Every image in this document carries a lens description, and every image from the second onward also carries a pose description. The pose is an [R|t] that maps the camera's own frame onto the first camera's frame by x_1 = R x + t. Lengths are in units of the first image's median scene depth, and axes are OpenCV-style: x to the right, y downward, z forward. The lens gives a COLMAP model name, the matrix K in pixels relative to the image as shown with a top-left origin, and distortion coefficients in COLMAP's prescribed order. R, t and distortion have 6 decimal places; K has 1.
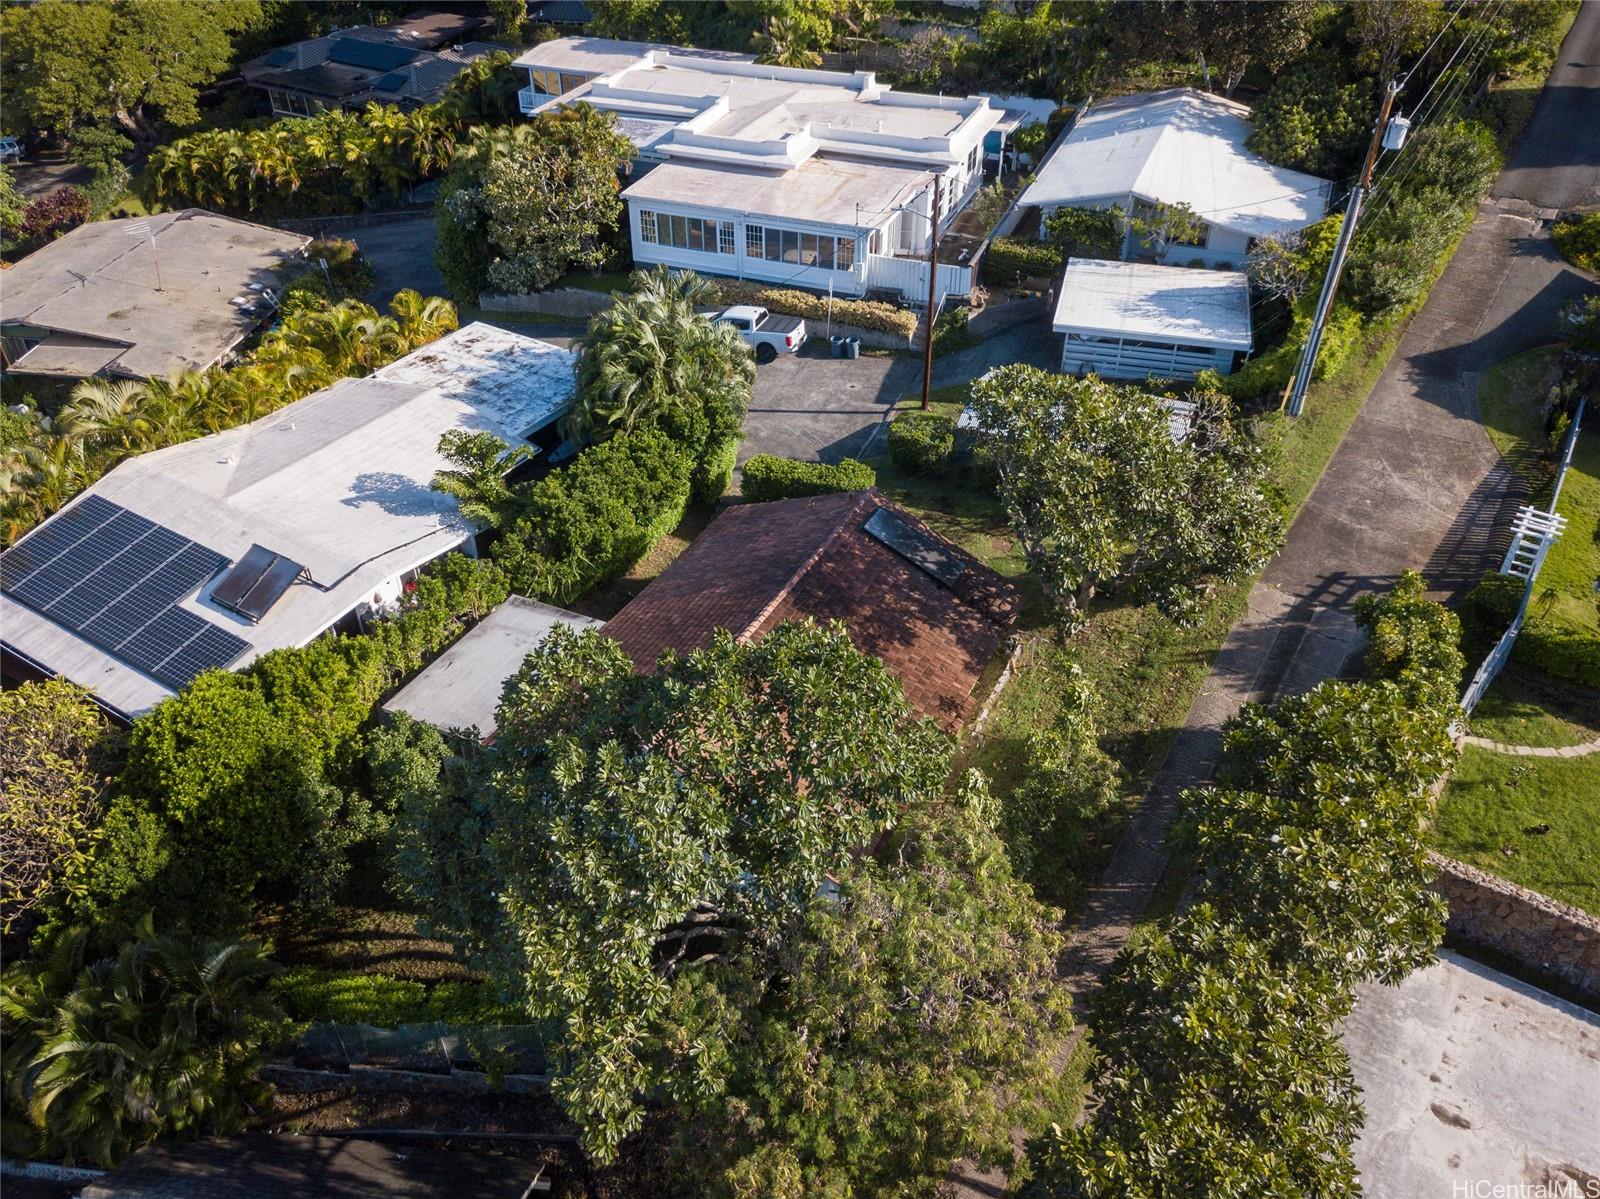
lens RADIAL K [[1216.2, 0, 798.1], [0, 1216.2, 599.6], [0, 0, 1]] dist [0.013948, 0.004658]
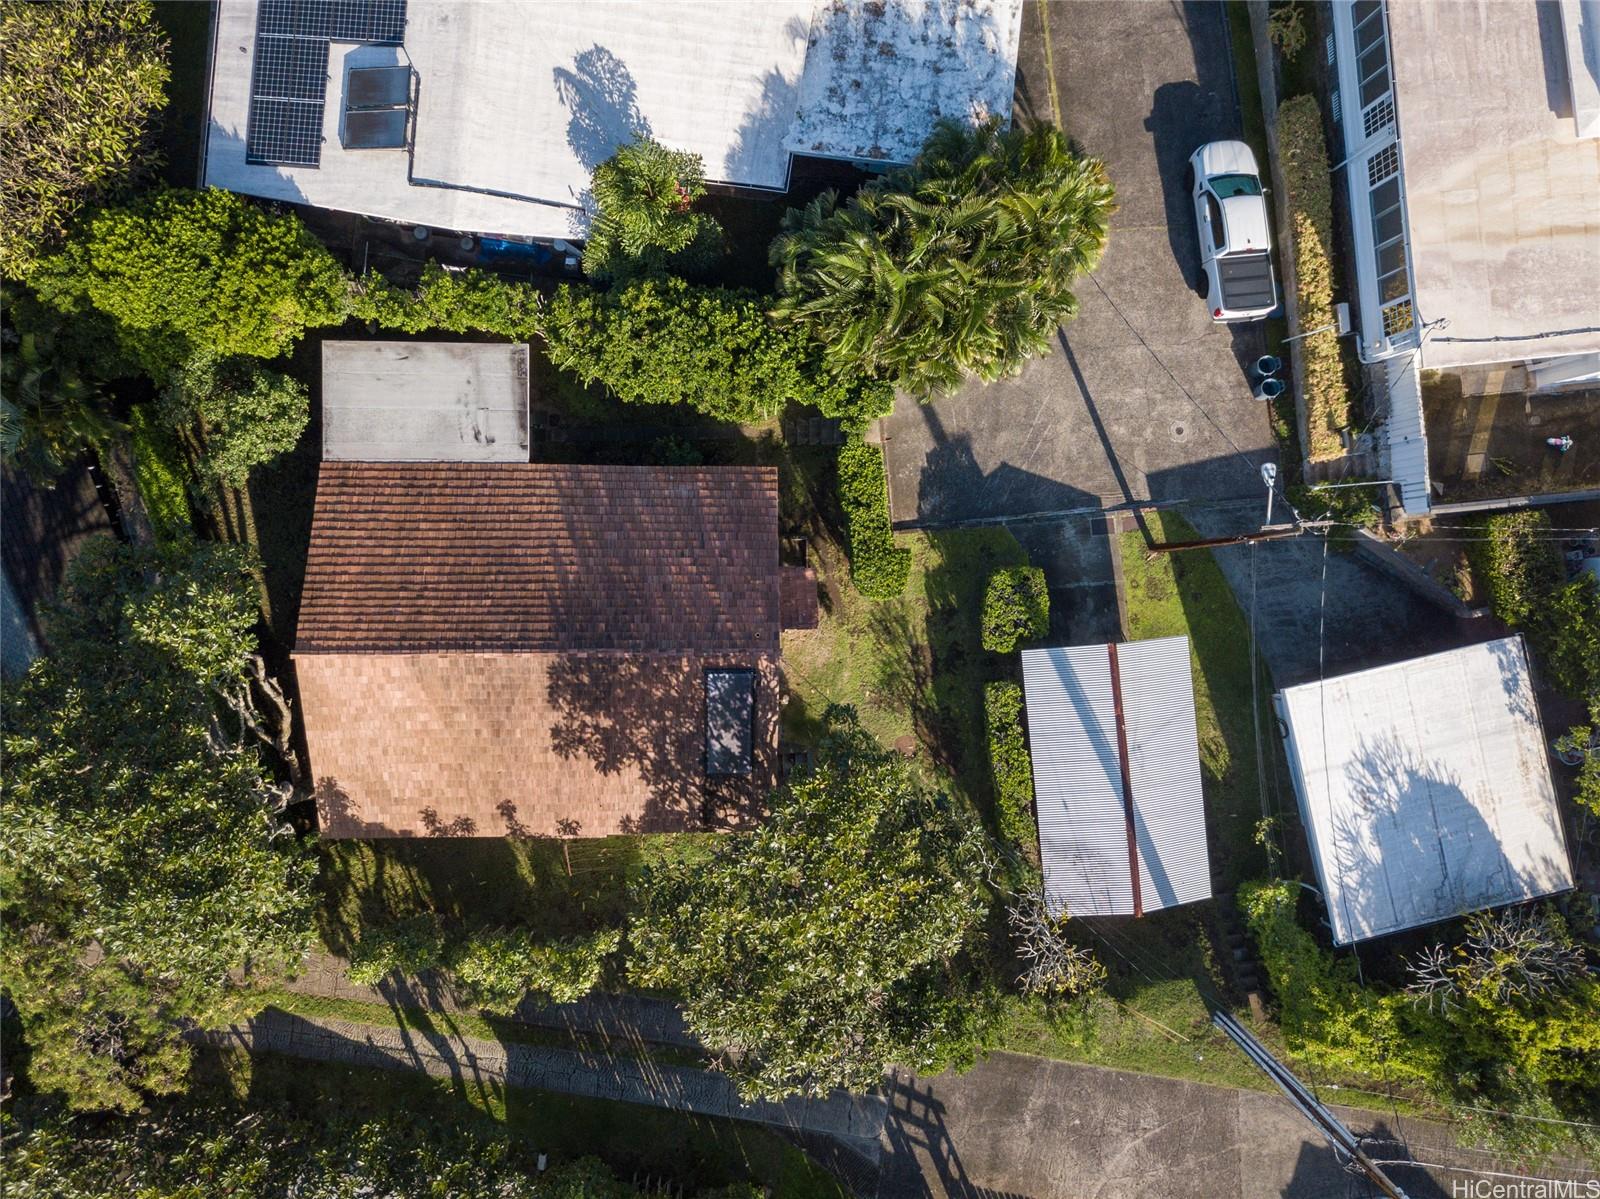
lens RADIAL K [[1216.2, 0, 801.1], [0, 1216.2, 601.5], [0, 0, 1]] dist [0.013948, 0.004658]
pose [[0.460517, 0.886835, 0.038052, 0.003941], [-0.593067, 0.275507, 0.756549, -0.723837], [0.660451, -0.370971, 0.652829, 0.417783]]
